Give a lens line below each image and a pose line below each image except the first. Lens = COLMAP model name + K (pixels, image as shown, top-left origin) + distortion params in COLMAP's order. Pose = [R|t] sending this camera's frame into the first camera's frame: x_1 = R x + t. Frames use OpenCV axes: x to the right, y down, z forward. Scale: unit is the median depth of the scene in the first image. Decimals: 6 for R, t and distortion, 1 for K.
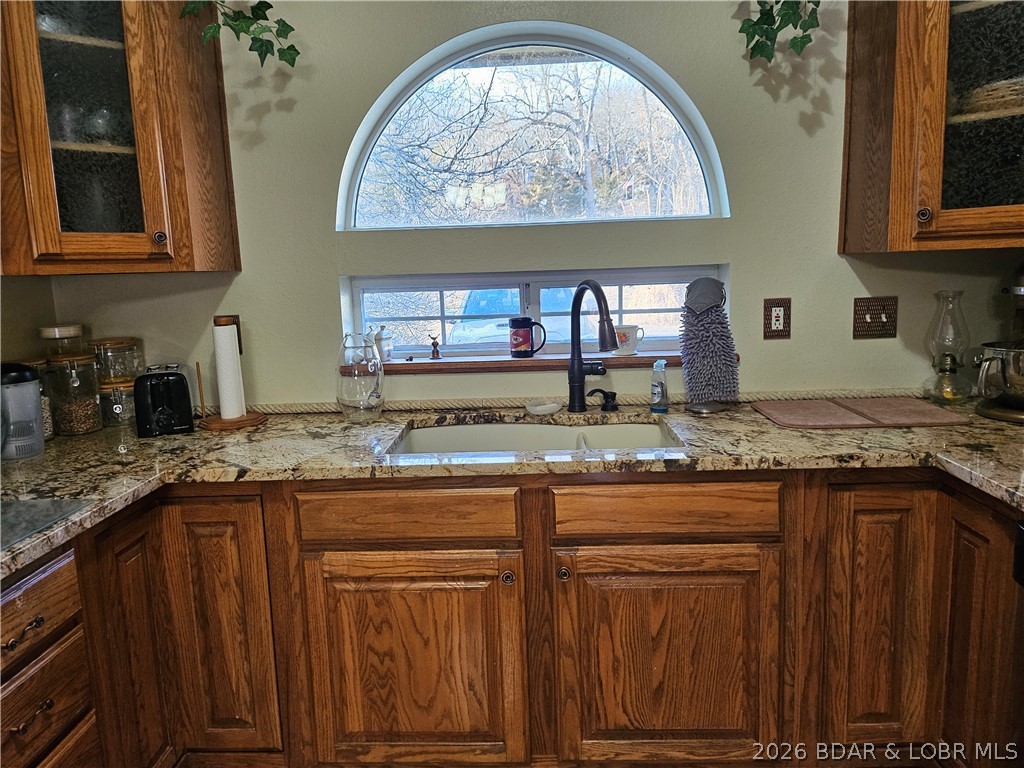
lens RADIAL K [[721.7, 0, 499.1], [0, 721.7, 375.4], [0, 0, 1]] dist [0.066084, -0.069672]
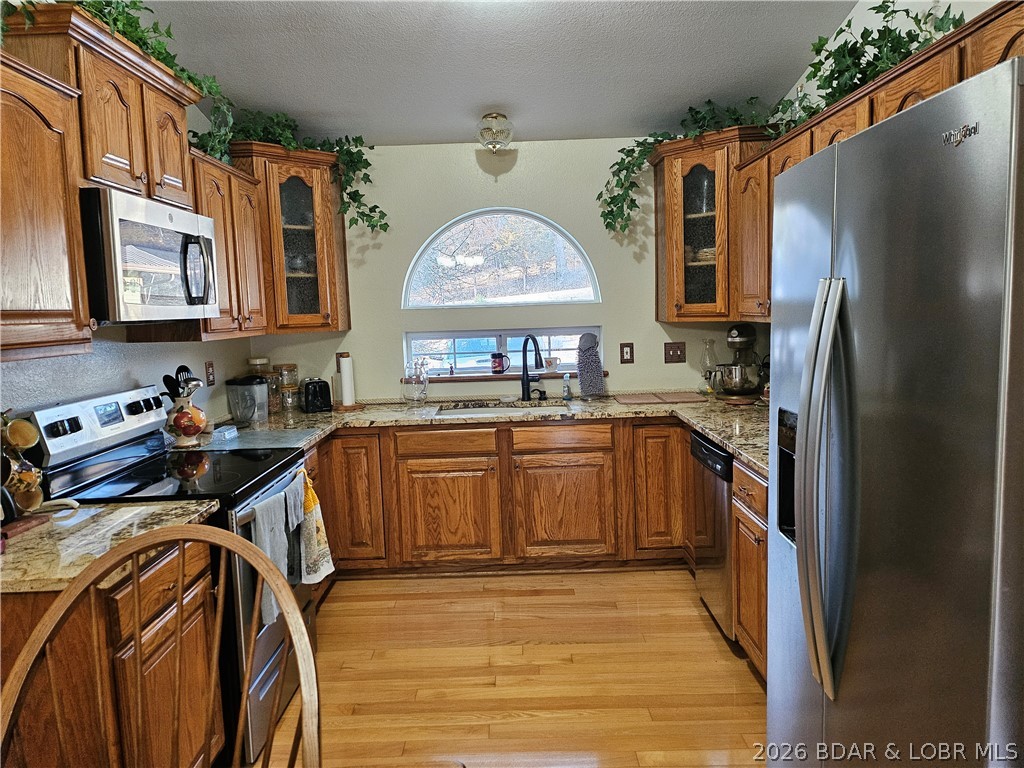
lens RADIAL K [[721.7, 0, 507.6], [0, 721.7, 379.2], [0, 0, 1]] dist [0.066084, -0.069672]
pose [[0.998865, -0.005140, 0.047357, -0.041780], [0.007532, 0.998697, -0.050478, 0.110089], [-0.047036, 0.050778, 0.997602, -1.163162]]
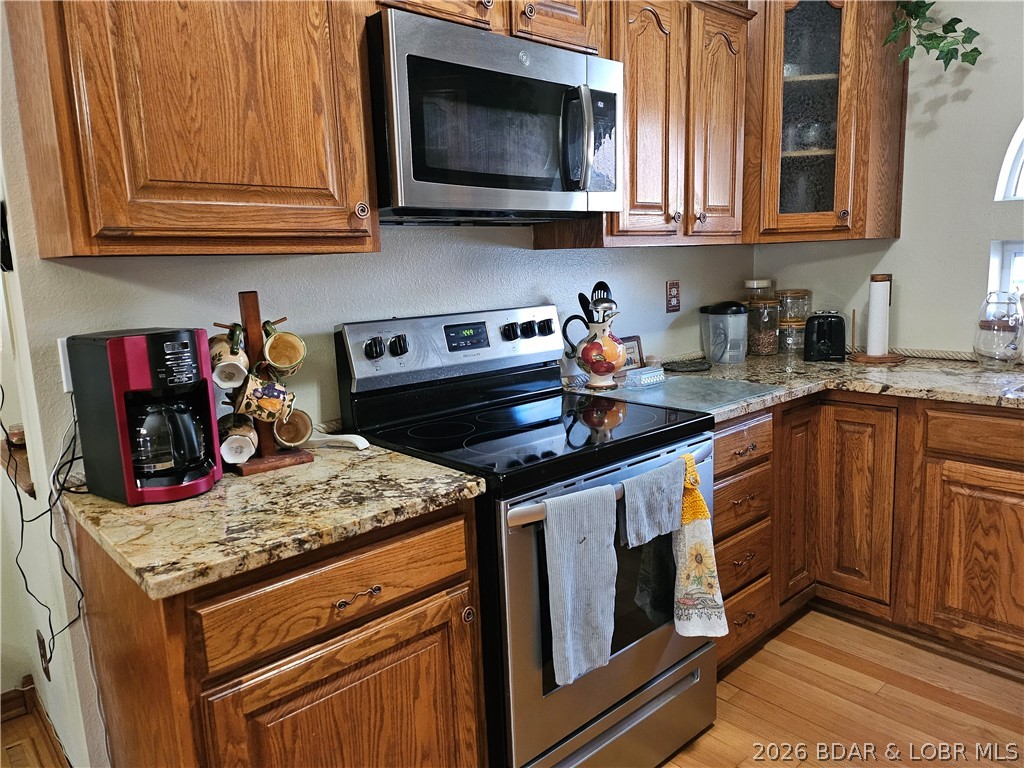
lens RADIAL K [[721.7, 0, 514.1], [0, 721.7, 382.7], [0, 0, 1]] dist [0.066084, -0.069672]
pose [[0.706522, 0.125737, -0.696431, 0.097973], [-0.092689, 0.992054, 0.085078, 0.068565], [0.701595, 0.004442, 0.712563, -0.427310]]
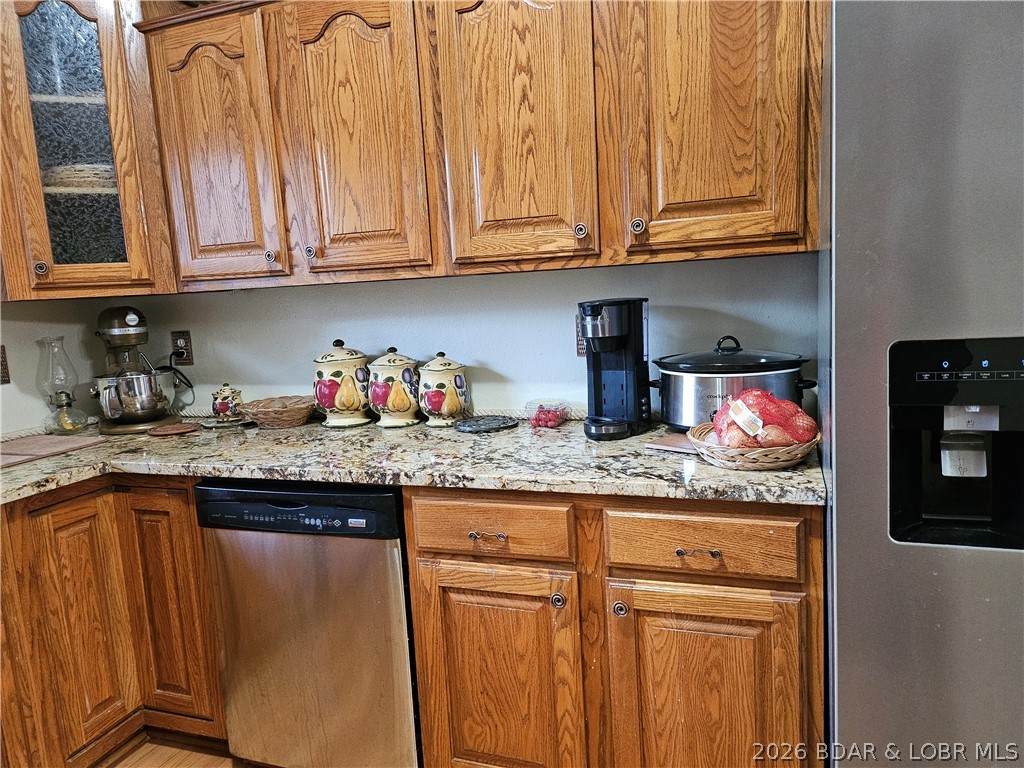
lens RADIAL K [[721.7, 0, 521.6], [0, 721.7, 391.4], [0, 0, 1]] dist [0.066084, -0.069672]
pose [[0.292884, -0.115299, 0.949171, -0.316118], [0.186916, 0.980454, 0.061422, 0.041636], [-0.937700, 0.159426, 0.308710, -0.034474]]
